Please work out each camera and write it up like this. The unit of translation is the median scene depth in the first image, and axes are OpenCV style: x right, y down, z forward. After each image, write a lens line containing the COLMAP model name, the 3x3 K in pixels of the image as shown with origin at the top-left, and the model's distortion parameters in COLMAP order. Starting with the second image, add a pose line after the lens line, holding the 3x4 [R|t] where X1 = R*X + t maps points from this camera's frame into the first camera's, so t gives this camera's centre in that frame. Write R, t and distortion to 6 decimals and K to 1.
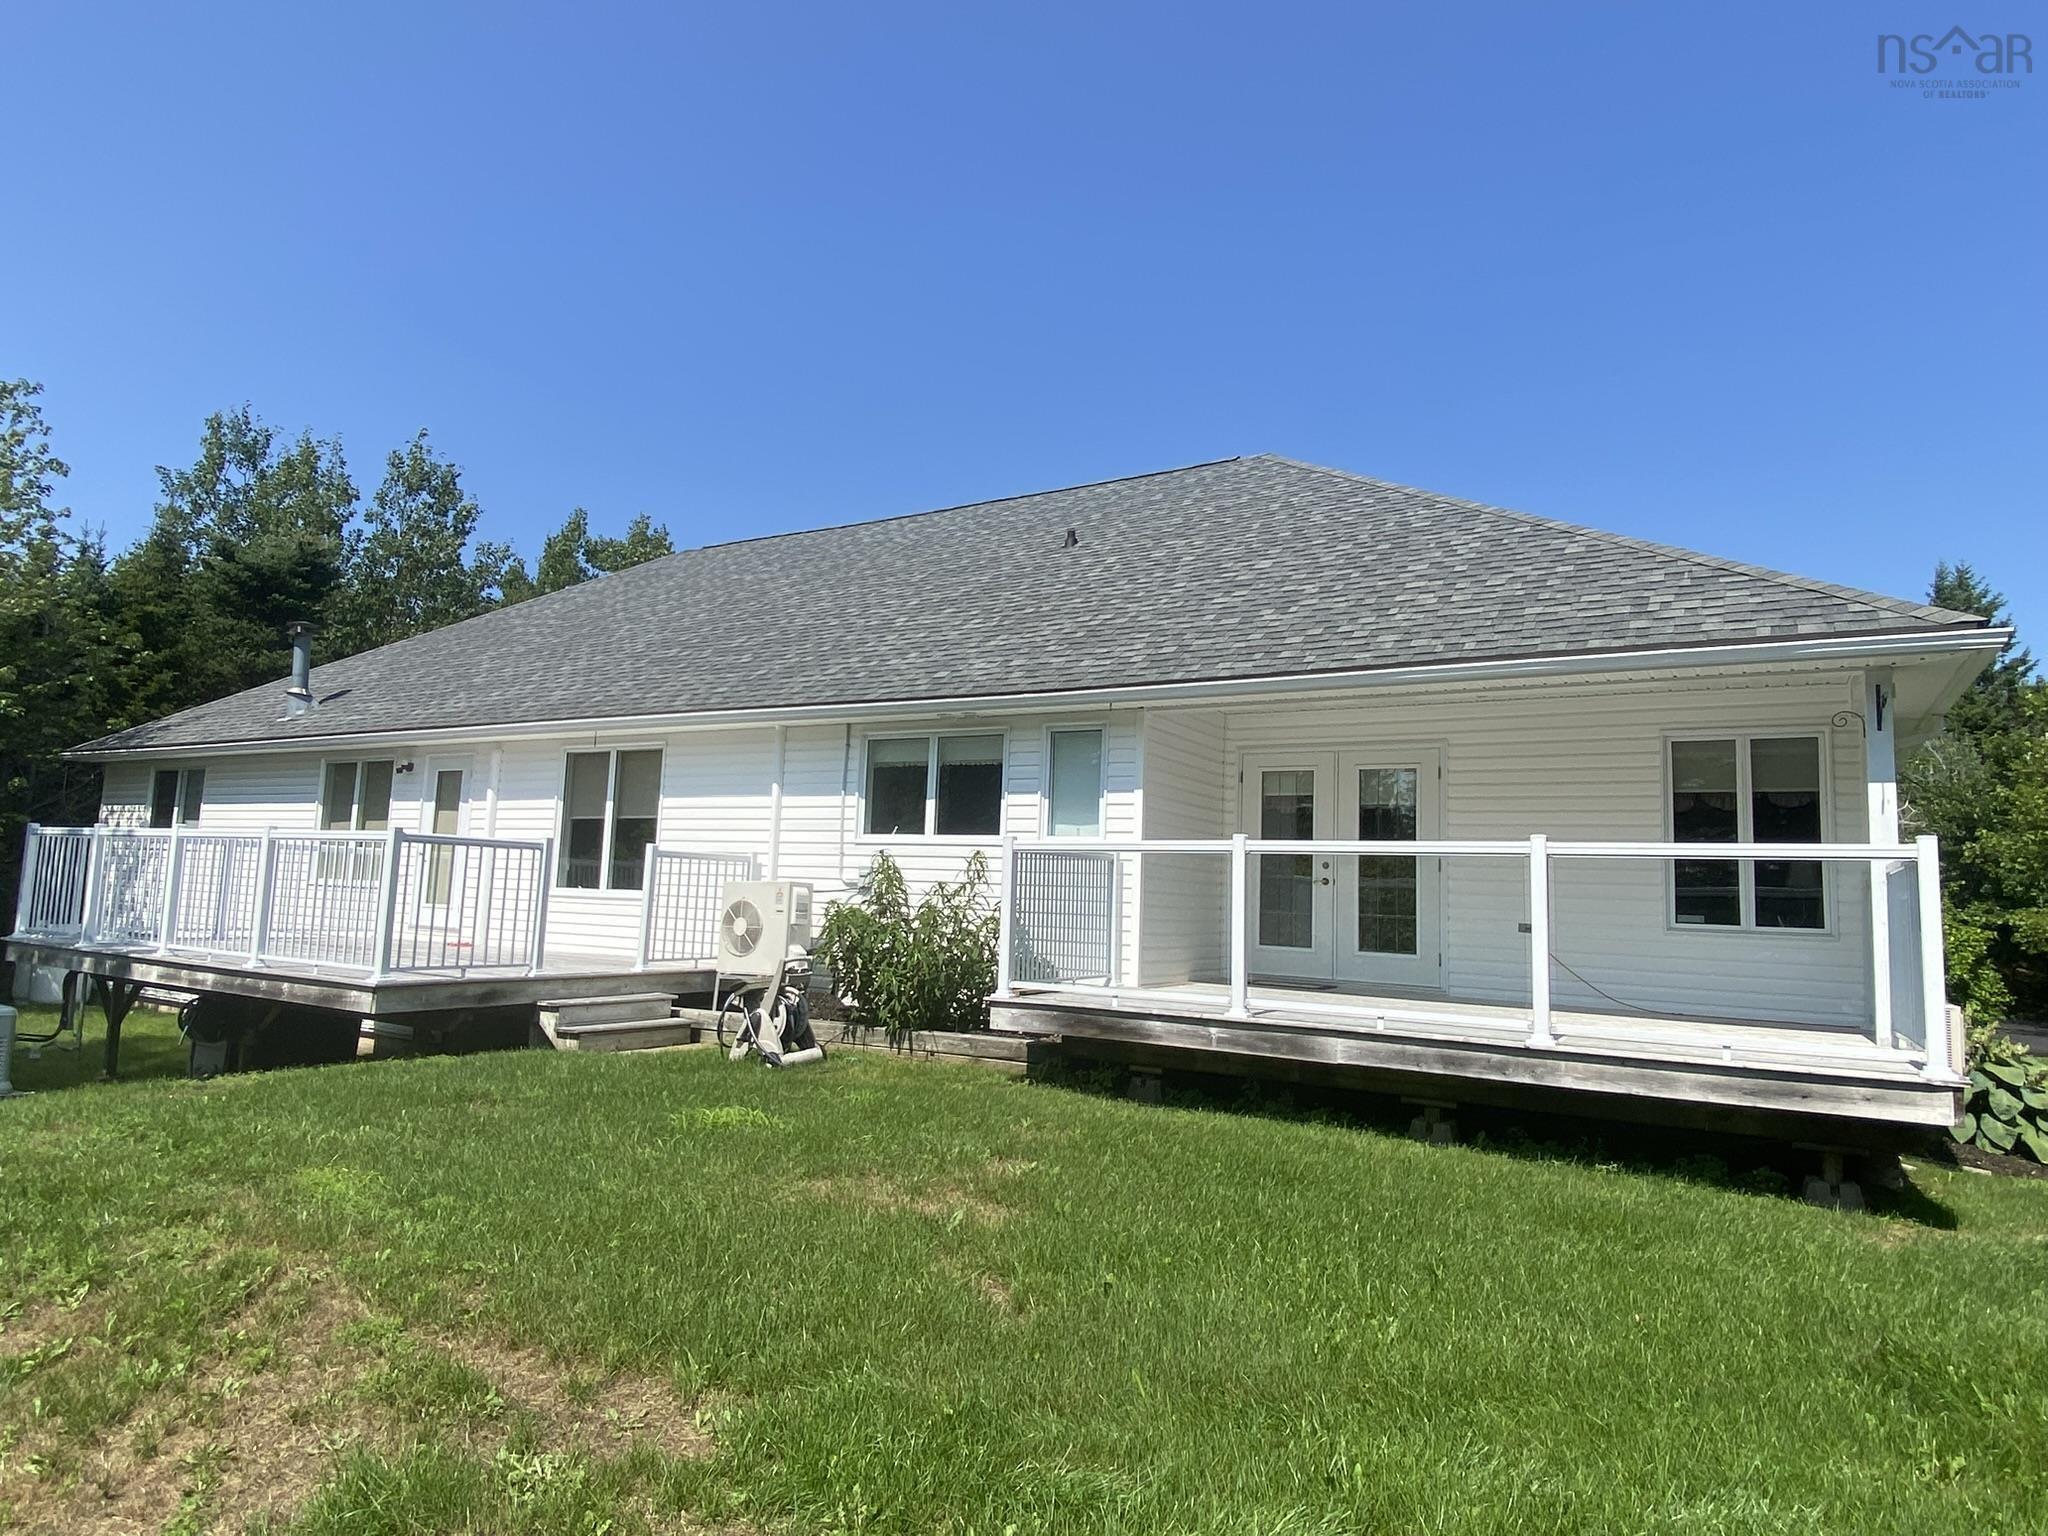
lens RADIAL K [[1174.1, 0, 1018.5], [0, 1174.1, 739.4], [0, 0, 1]] dist [0.036505, -0.041494]
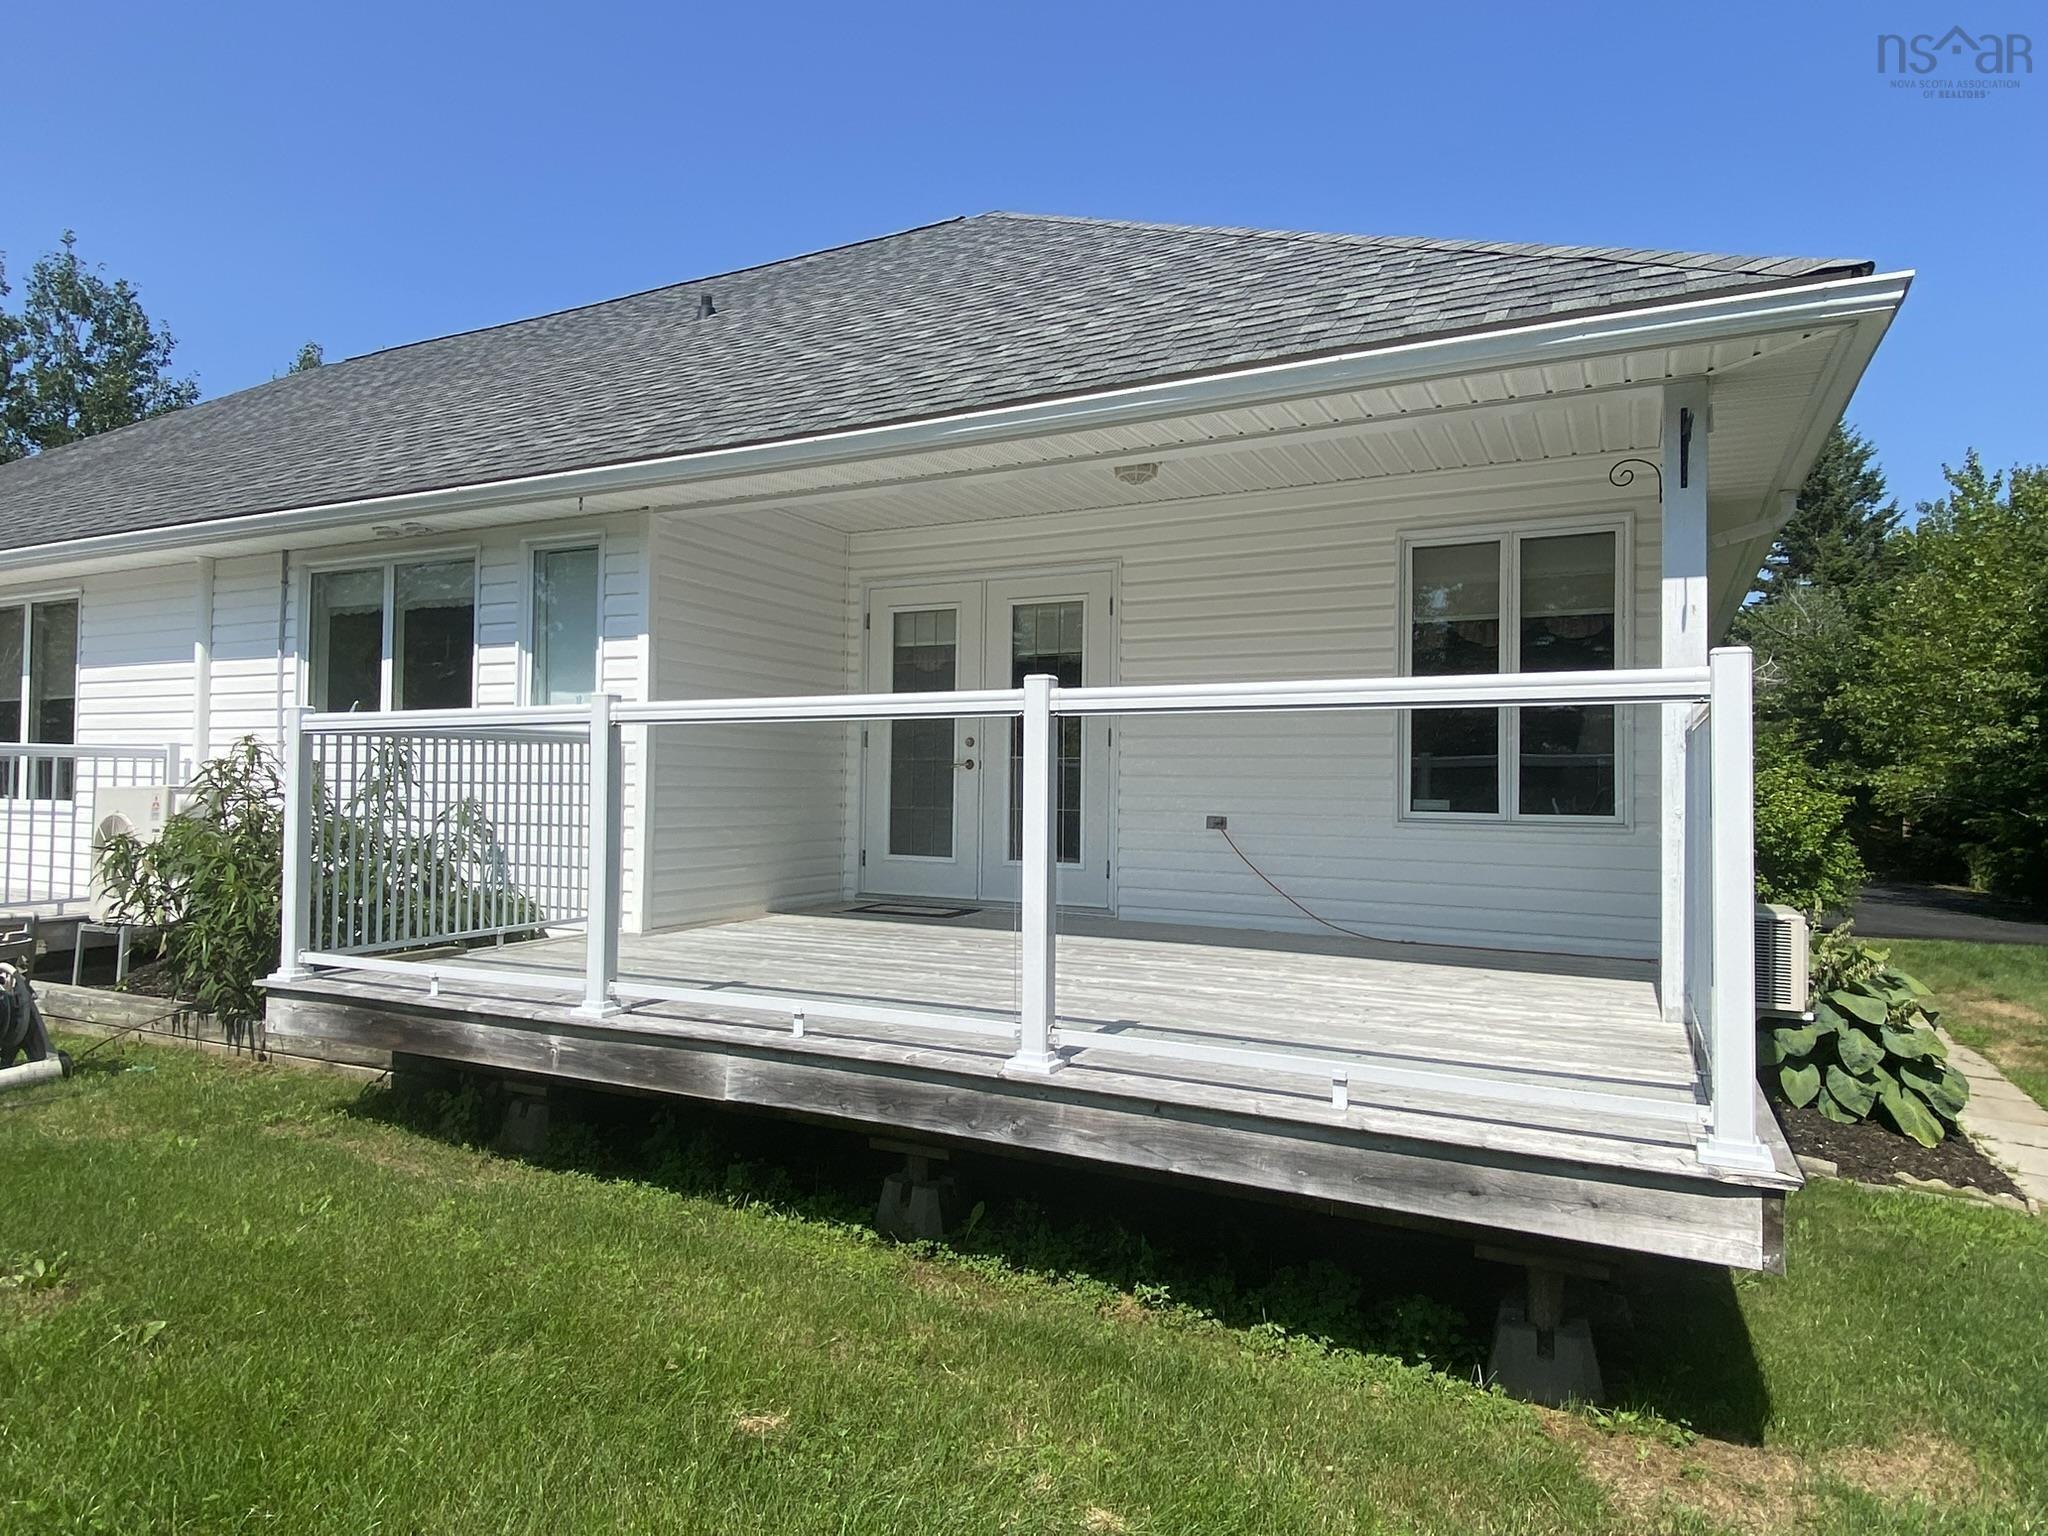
lens RADIAL K [[1202.5, 0, 1022.5], [0, 1202.5, 723.4], [0, 0, 1]] dist [0.099196, -0.115511]
pose [[0.995352, -0.024162, 0.093223, 0.257099], [0.015893, 0.995954, 0.088444, 0.036900], [-0.094983, -0.086551, 0.991709, 0.314351]]
